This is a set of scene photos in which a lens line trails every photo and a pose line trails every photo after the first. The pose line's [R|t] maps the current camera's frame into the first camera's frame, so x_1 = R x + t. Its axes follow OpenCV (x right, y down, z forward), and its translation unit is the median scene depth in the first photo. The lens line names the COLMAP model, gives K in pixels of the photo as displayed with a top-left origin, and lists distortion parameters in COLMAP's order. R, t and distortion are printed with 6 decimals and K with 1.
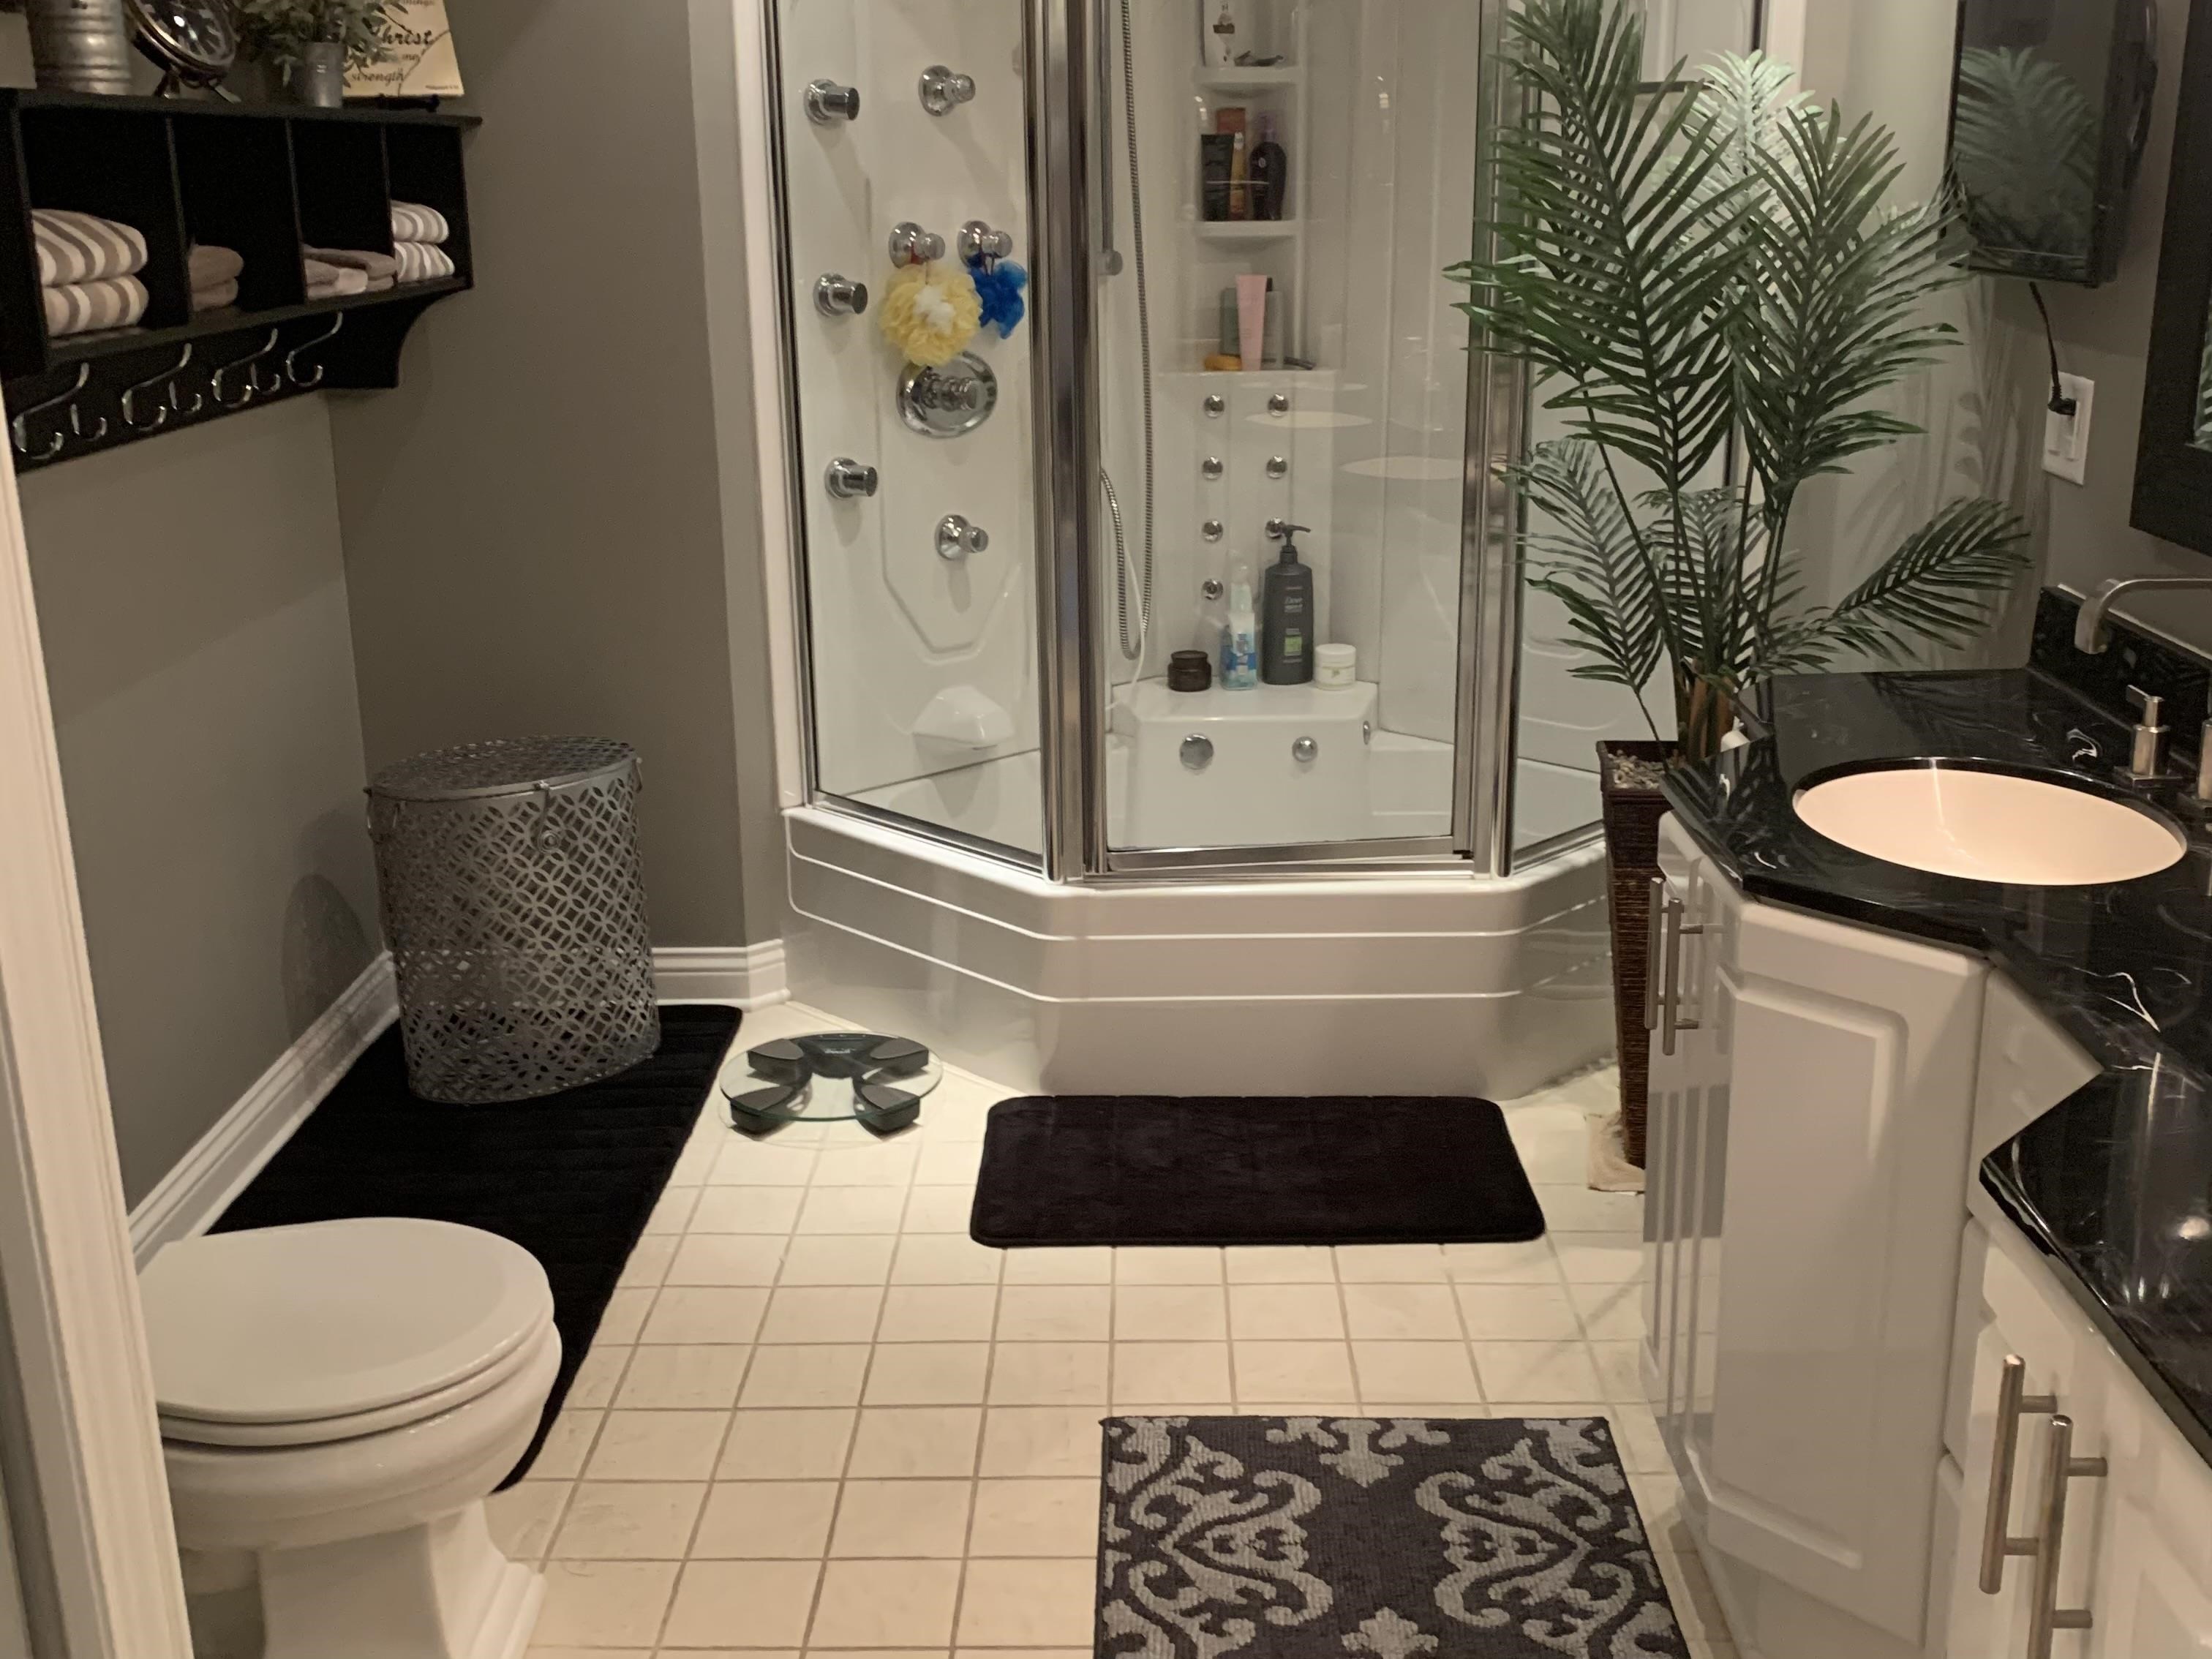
lens RADIAL K [[2294.8, 0, 1106.0], [0, 2294.8, 829.5], [0, 0, 1]] dist [-0.051645, -0.011968]
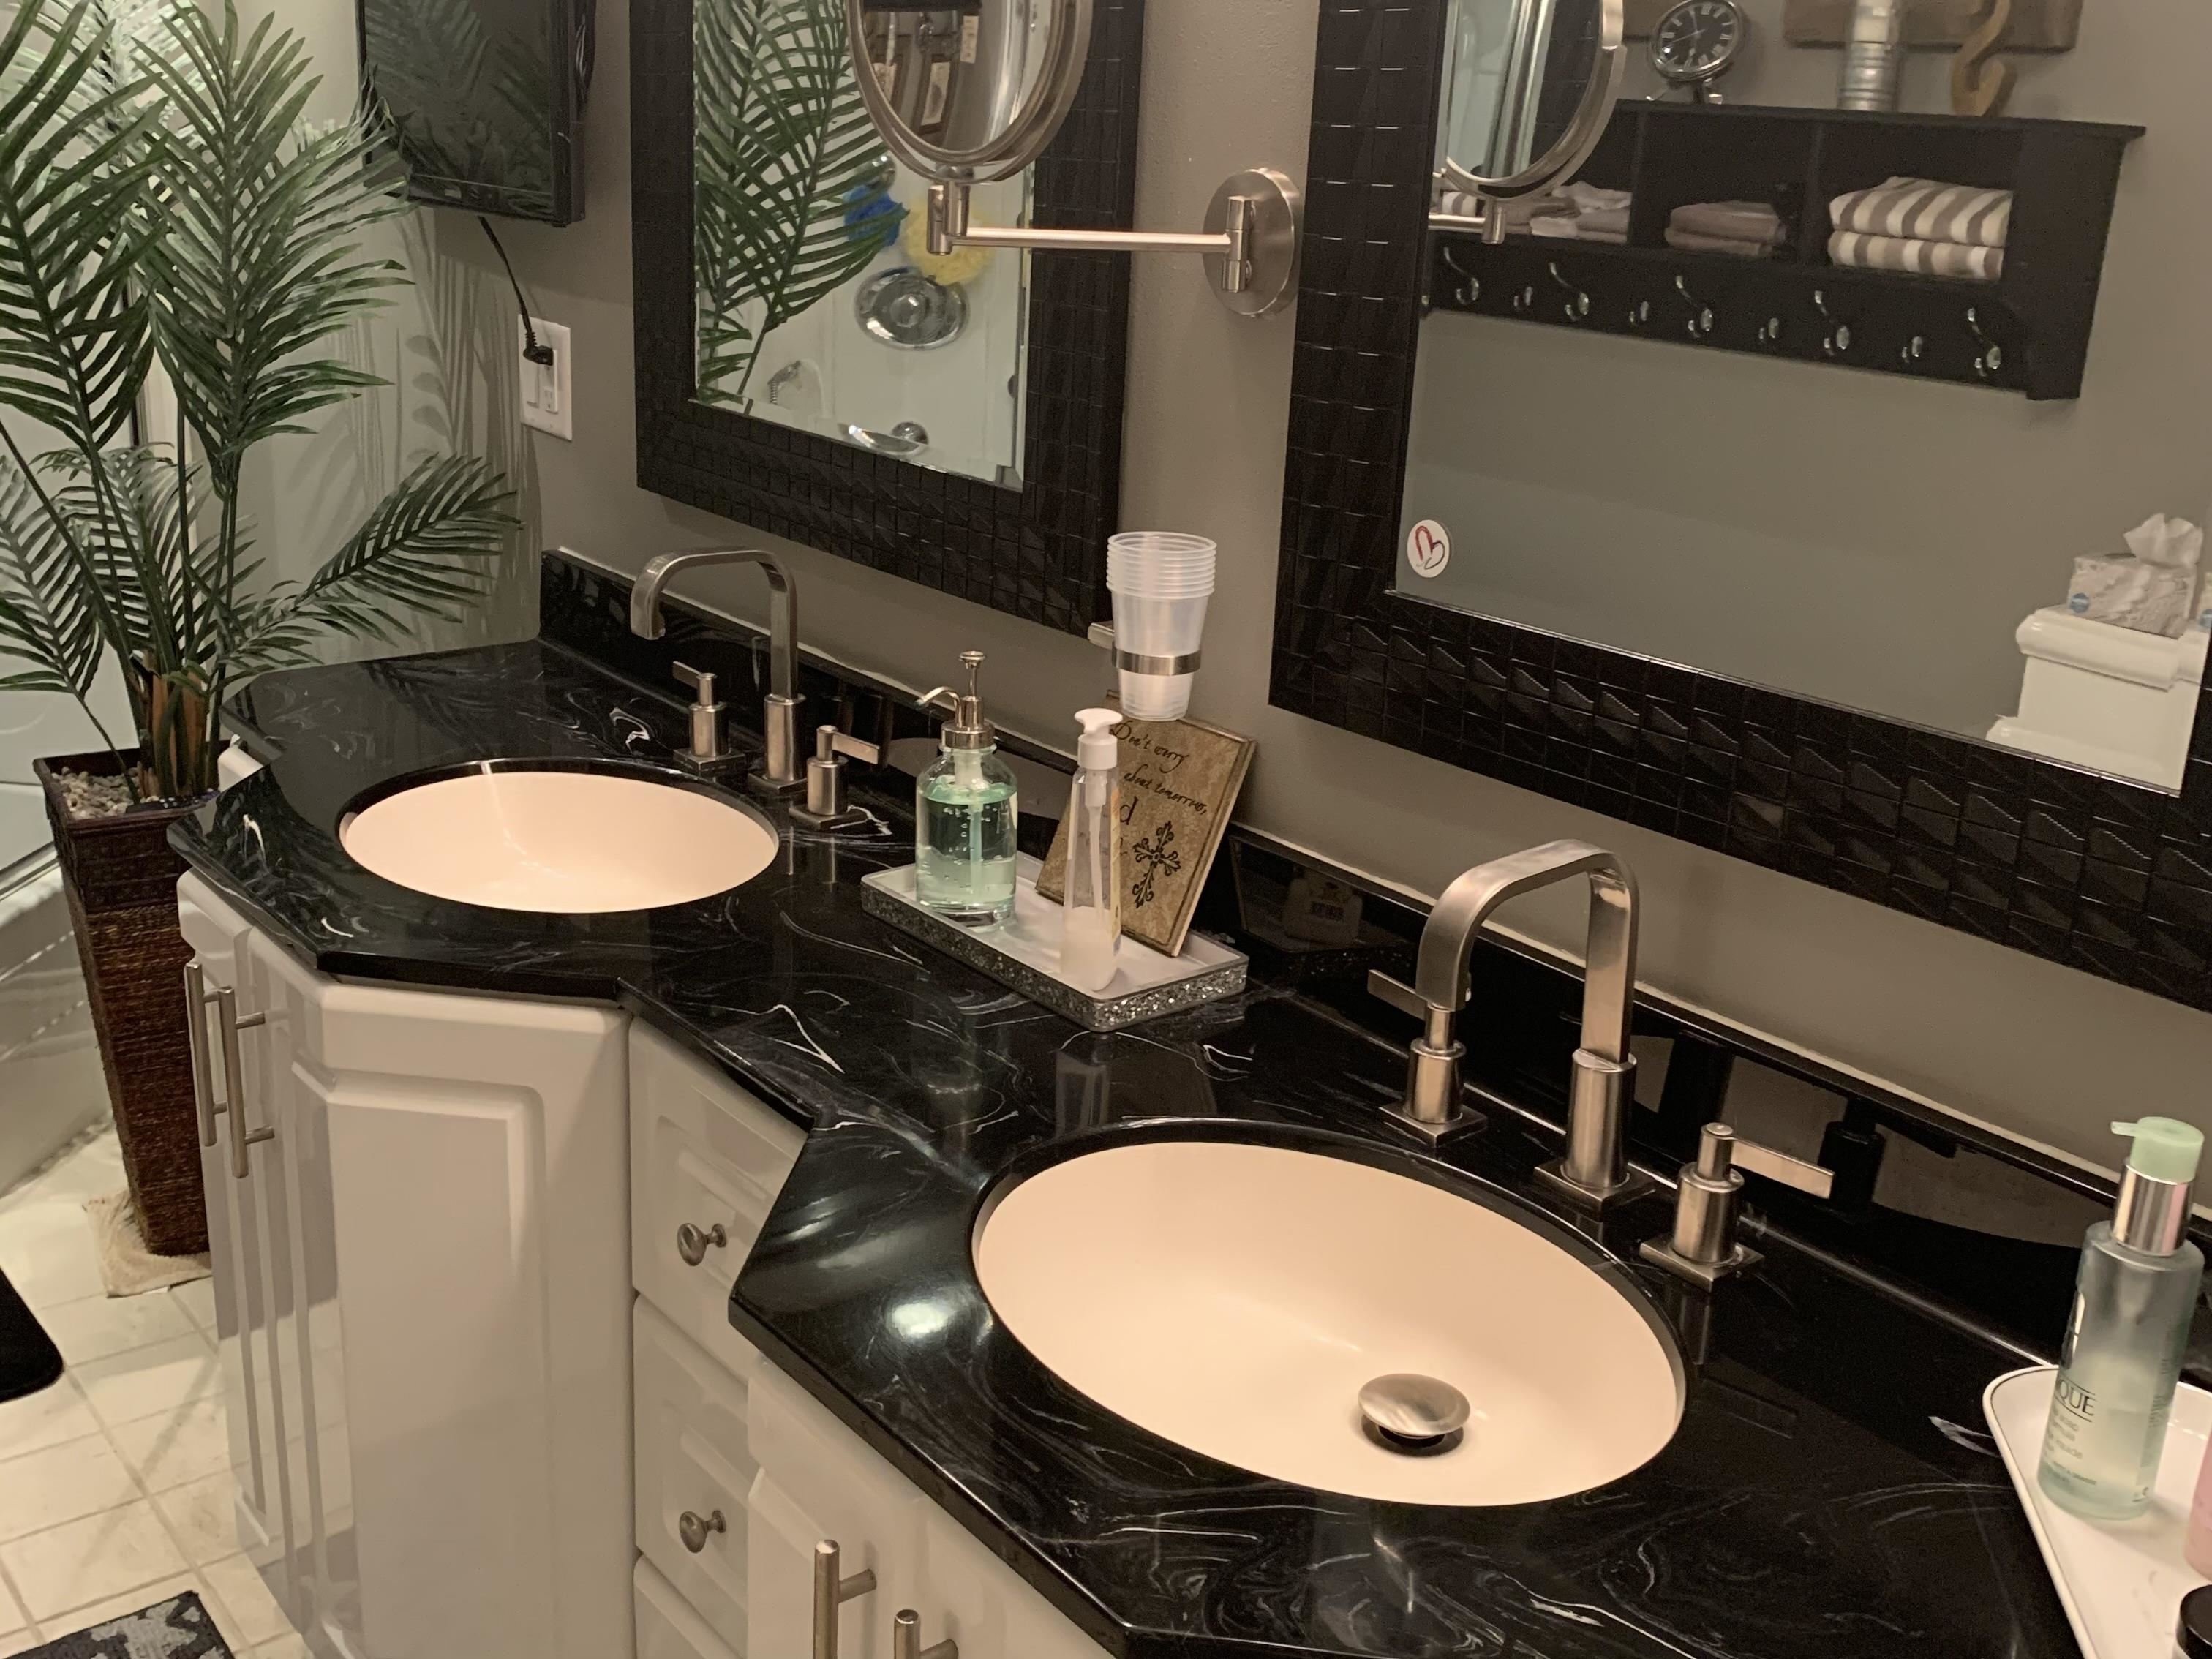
lens RADIAL K [[2225.3, 0, 1101.7], [0, 2225.3, 793.1], [0, 0, 1]] dist [0.011165, -0.007056]
pose [[0.763346, -0.131399, 0.632485, -0.003365], [0.112898, 0.991162, 0.069657, -0.042697], [-0.636048, 0.018234, 0.771434, 0.140647]]
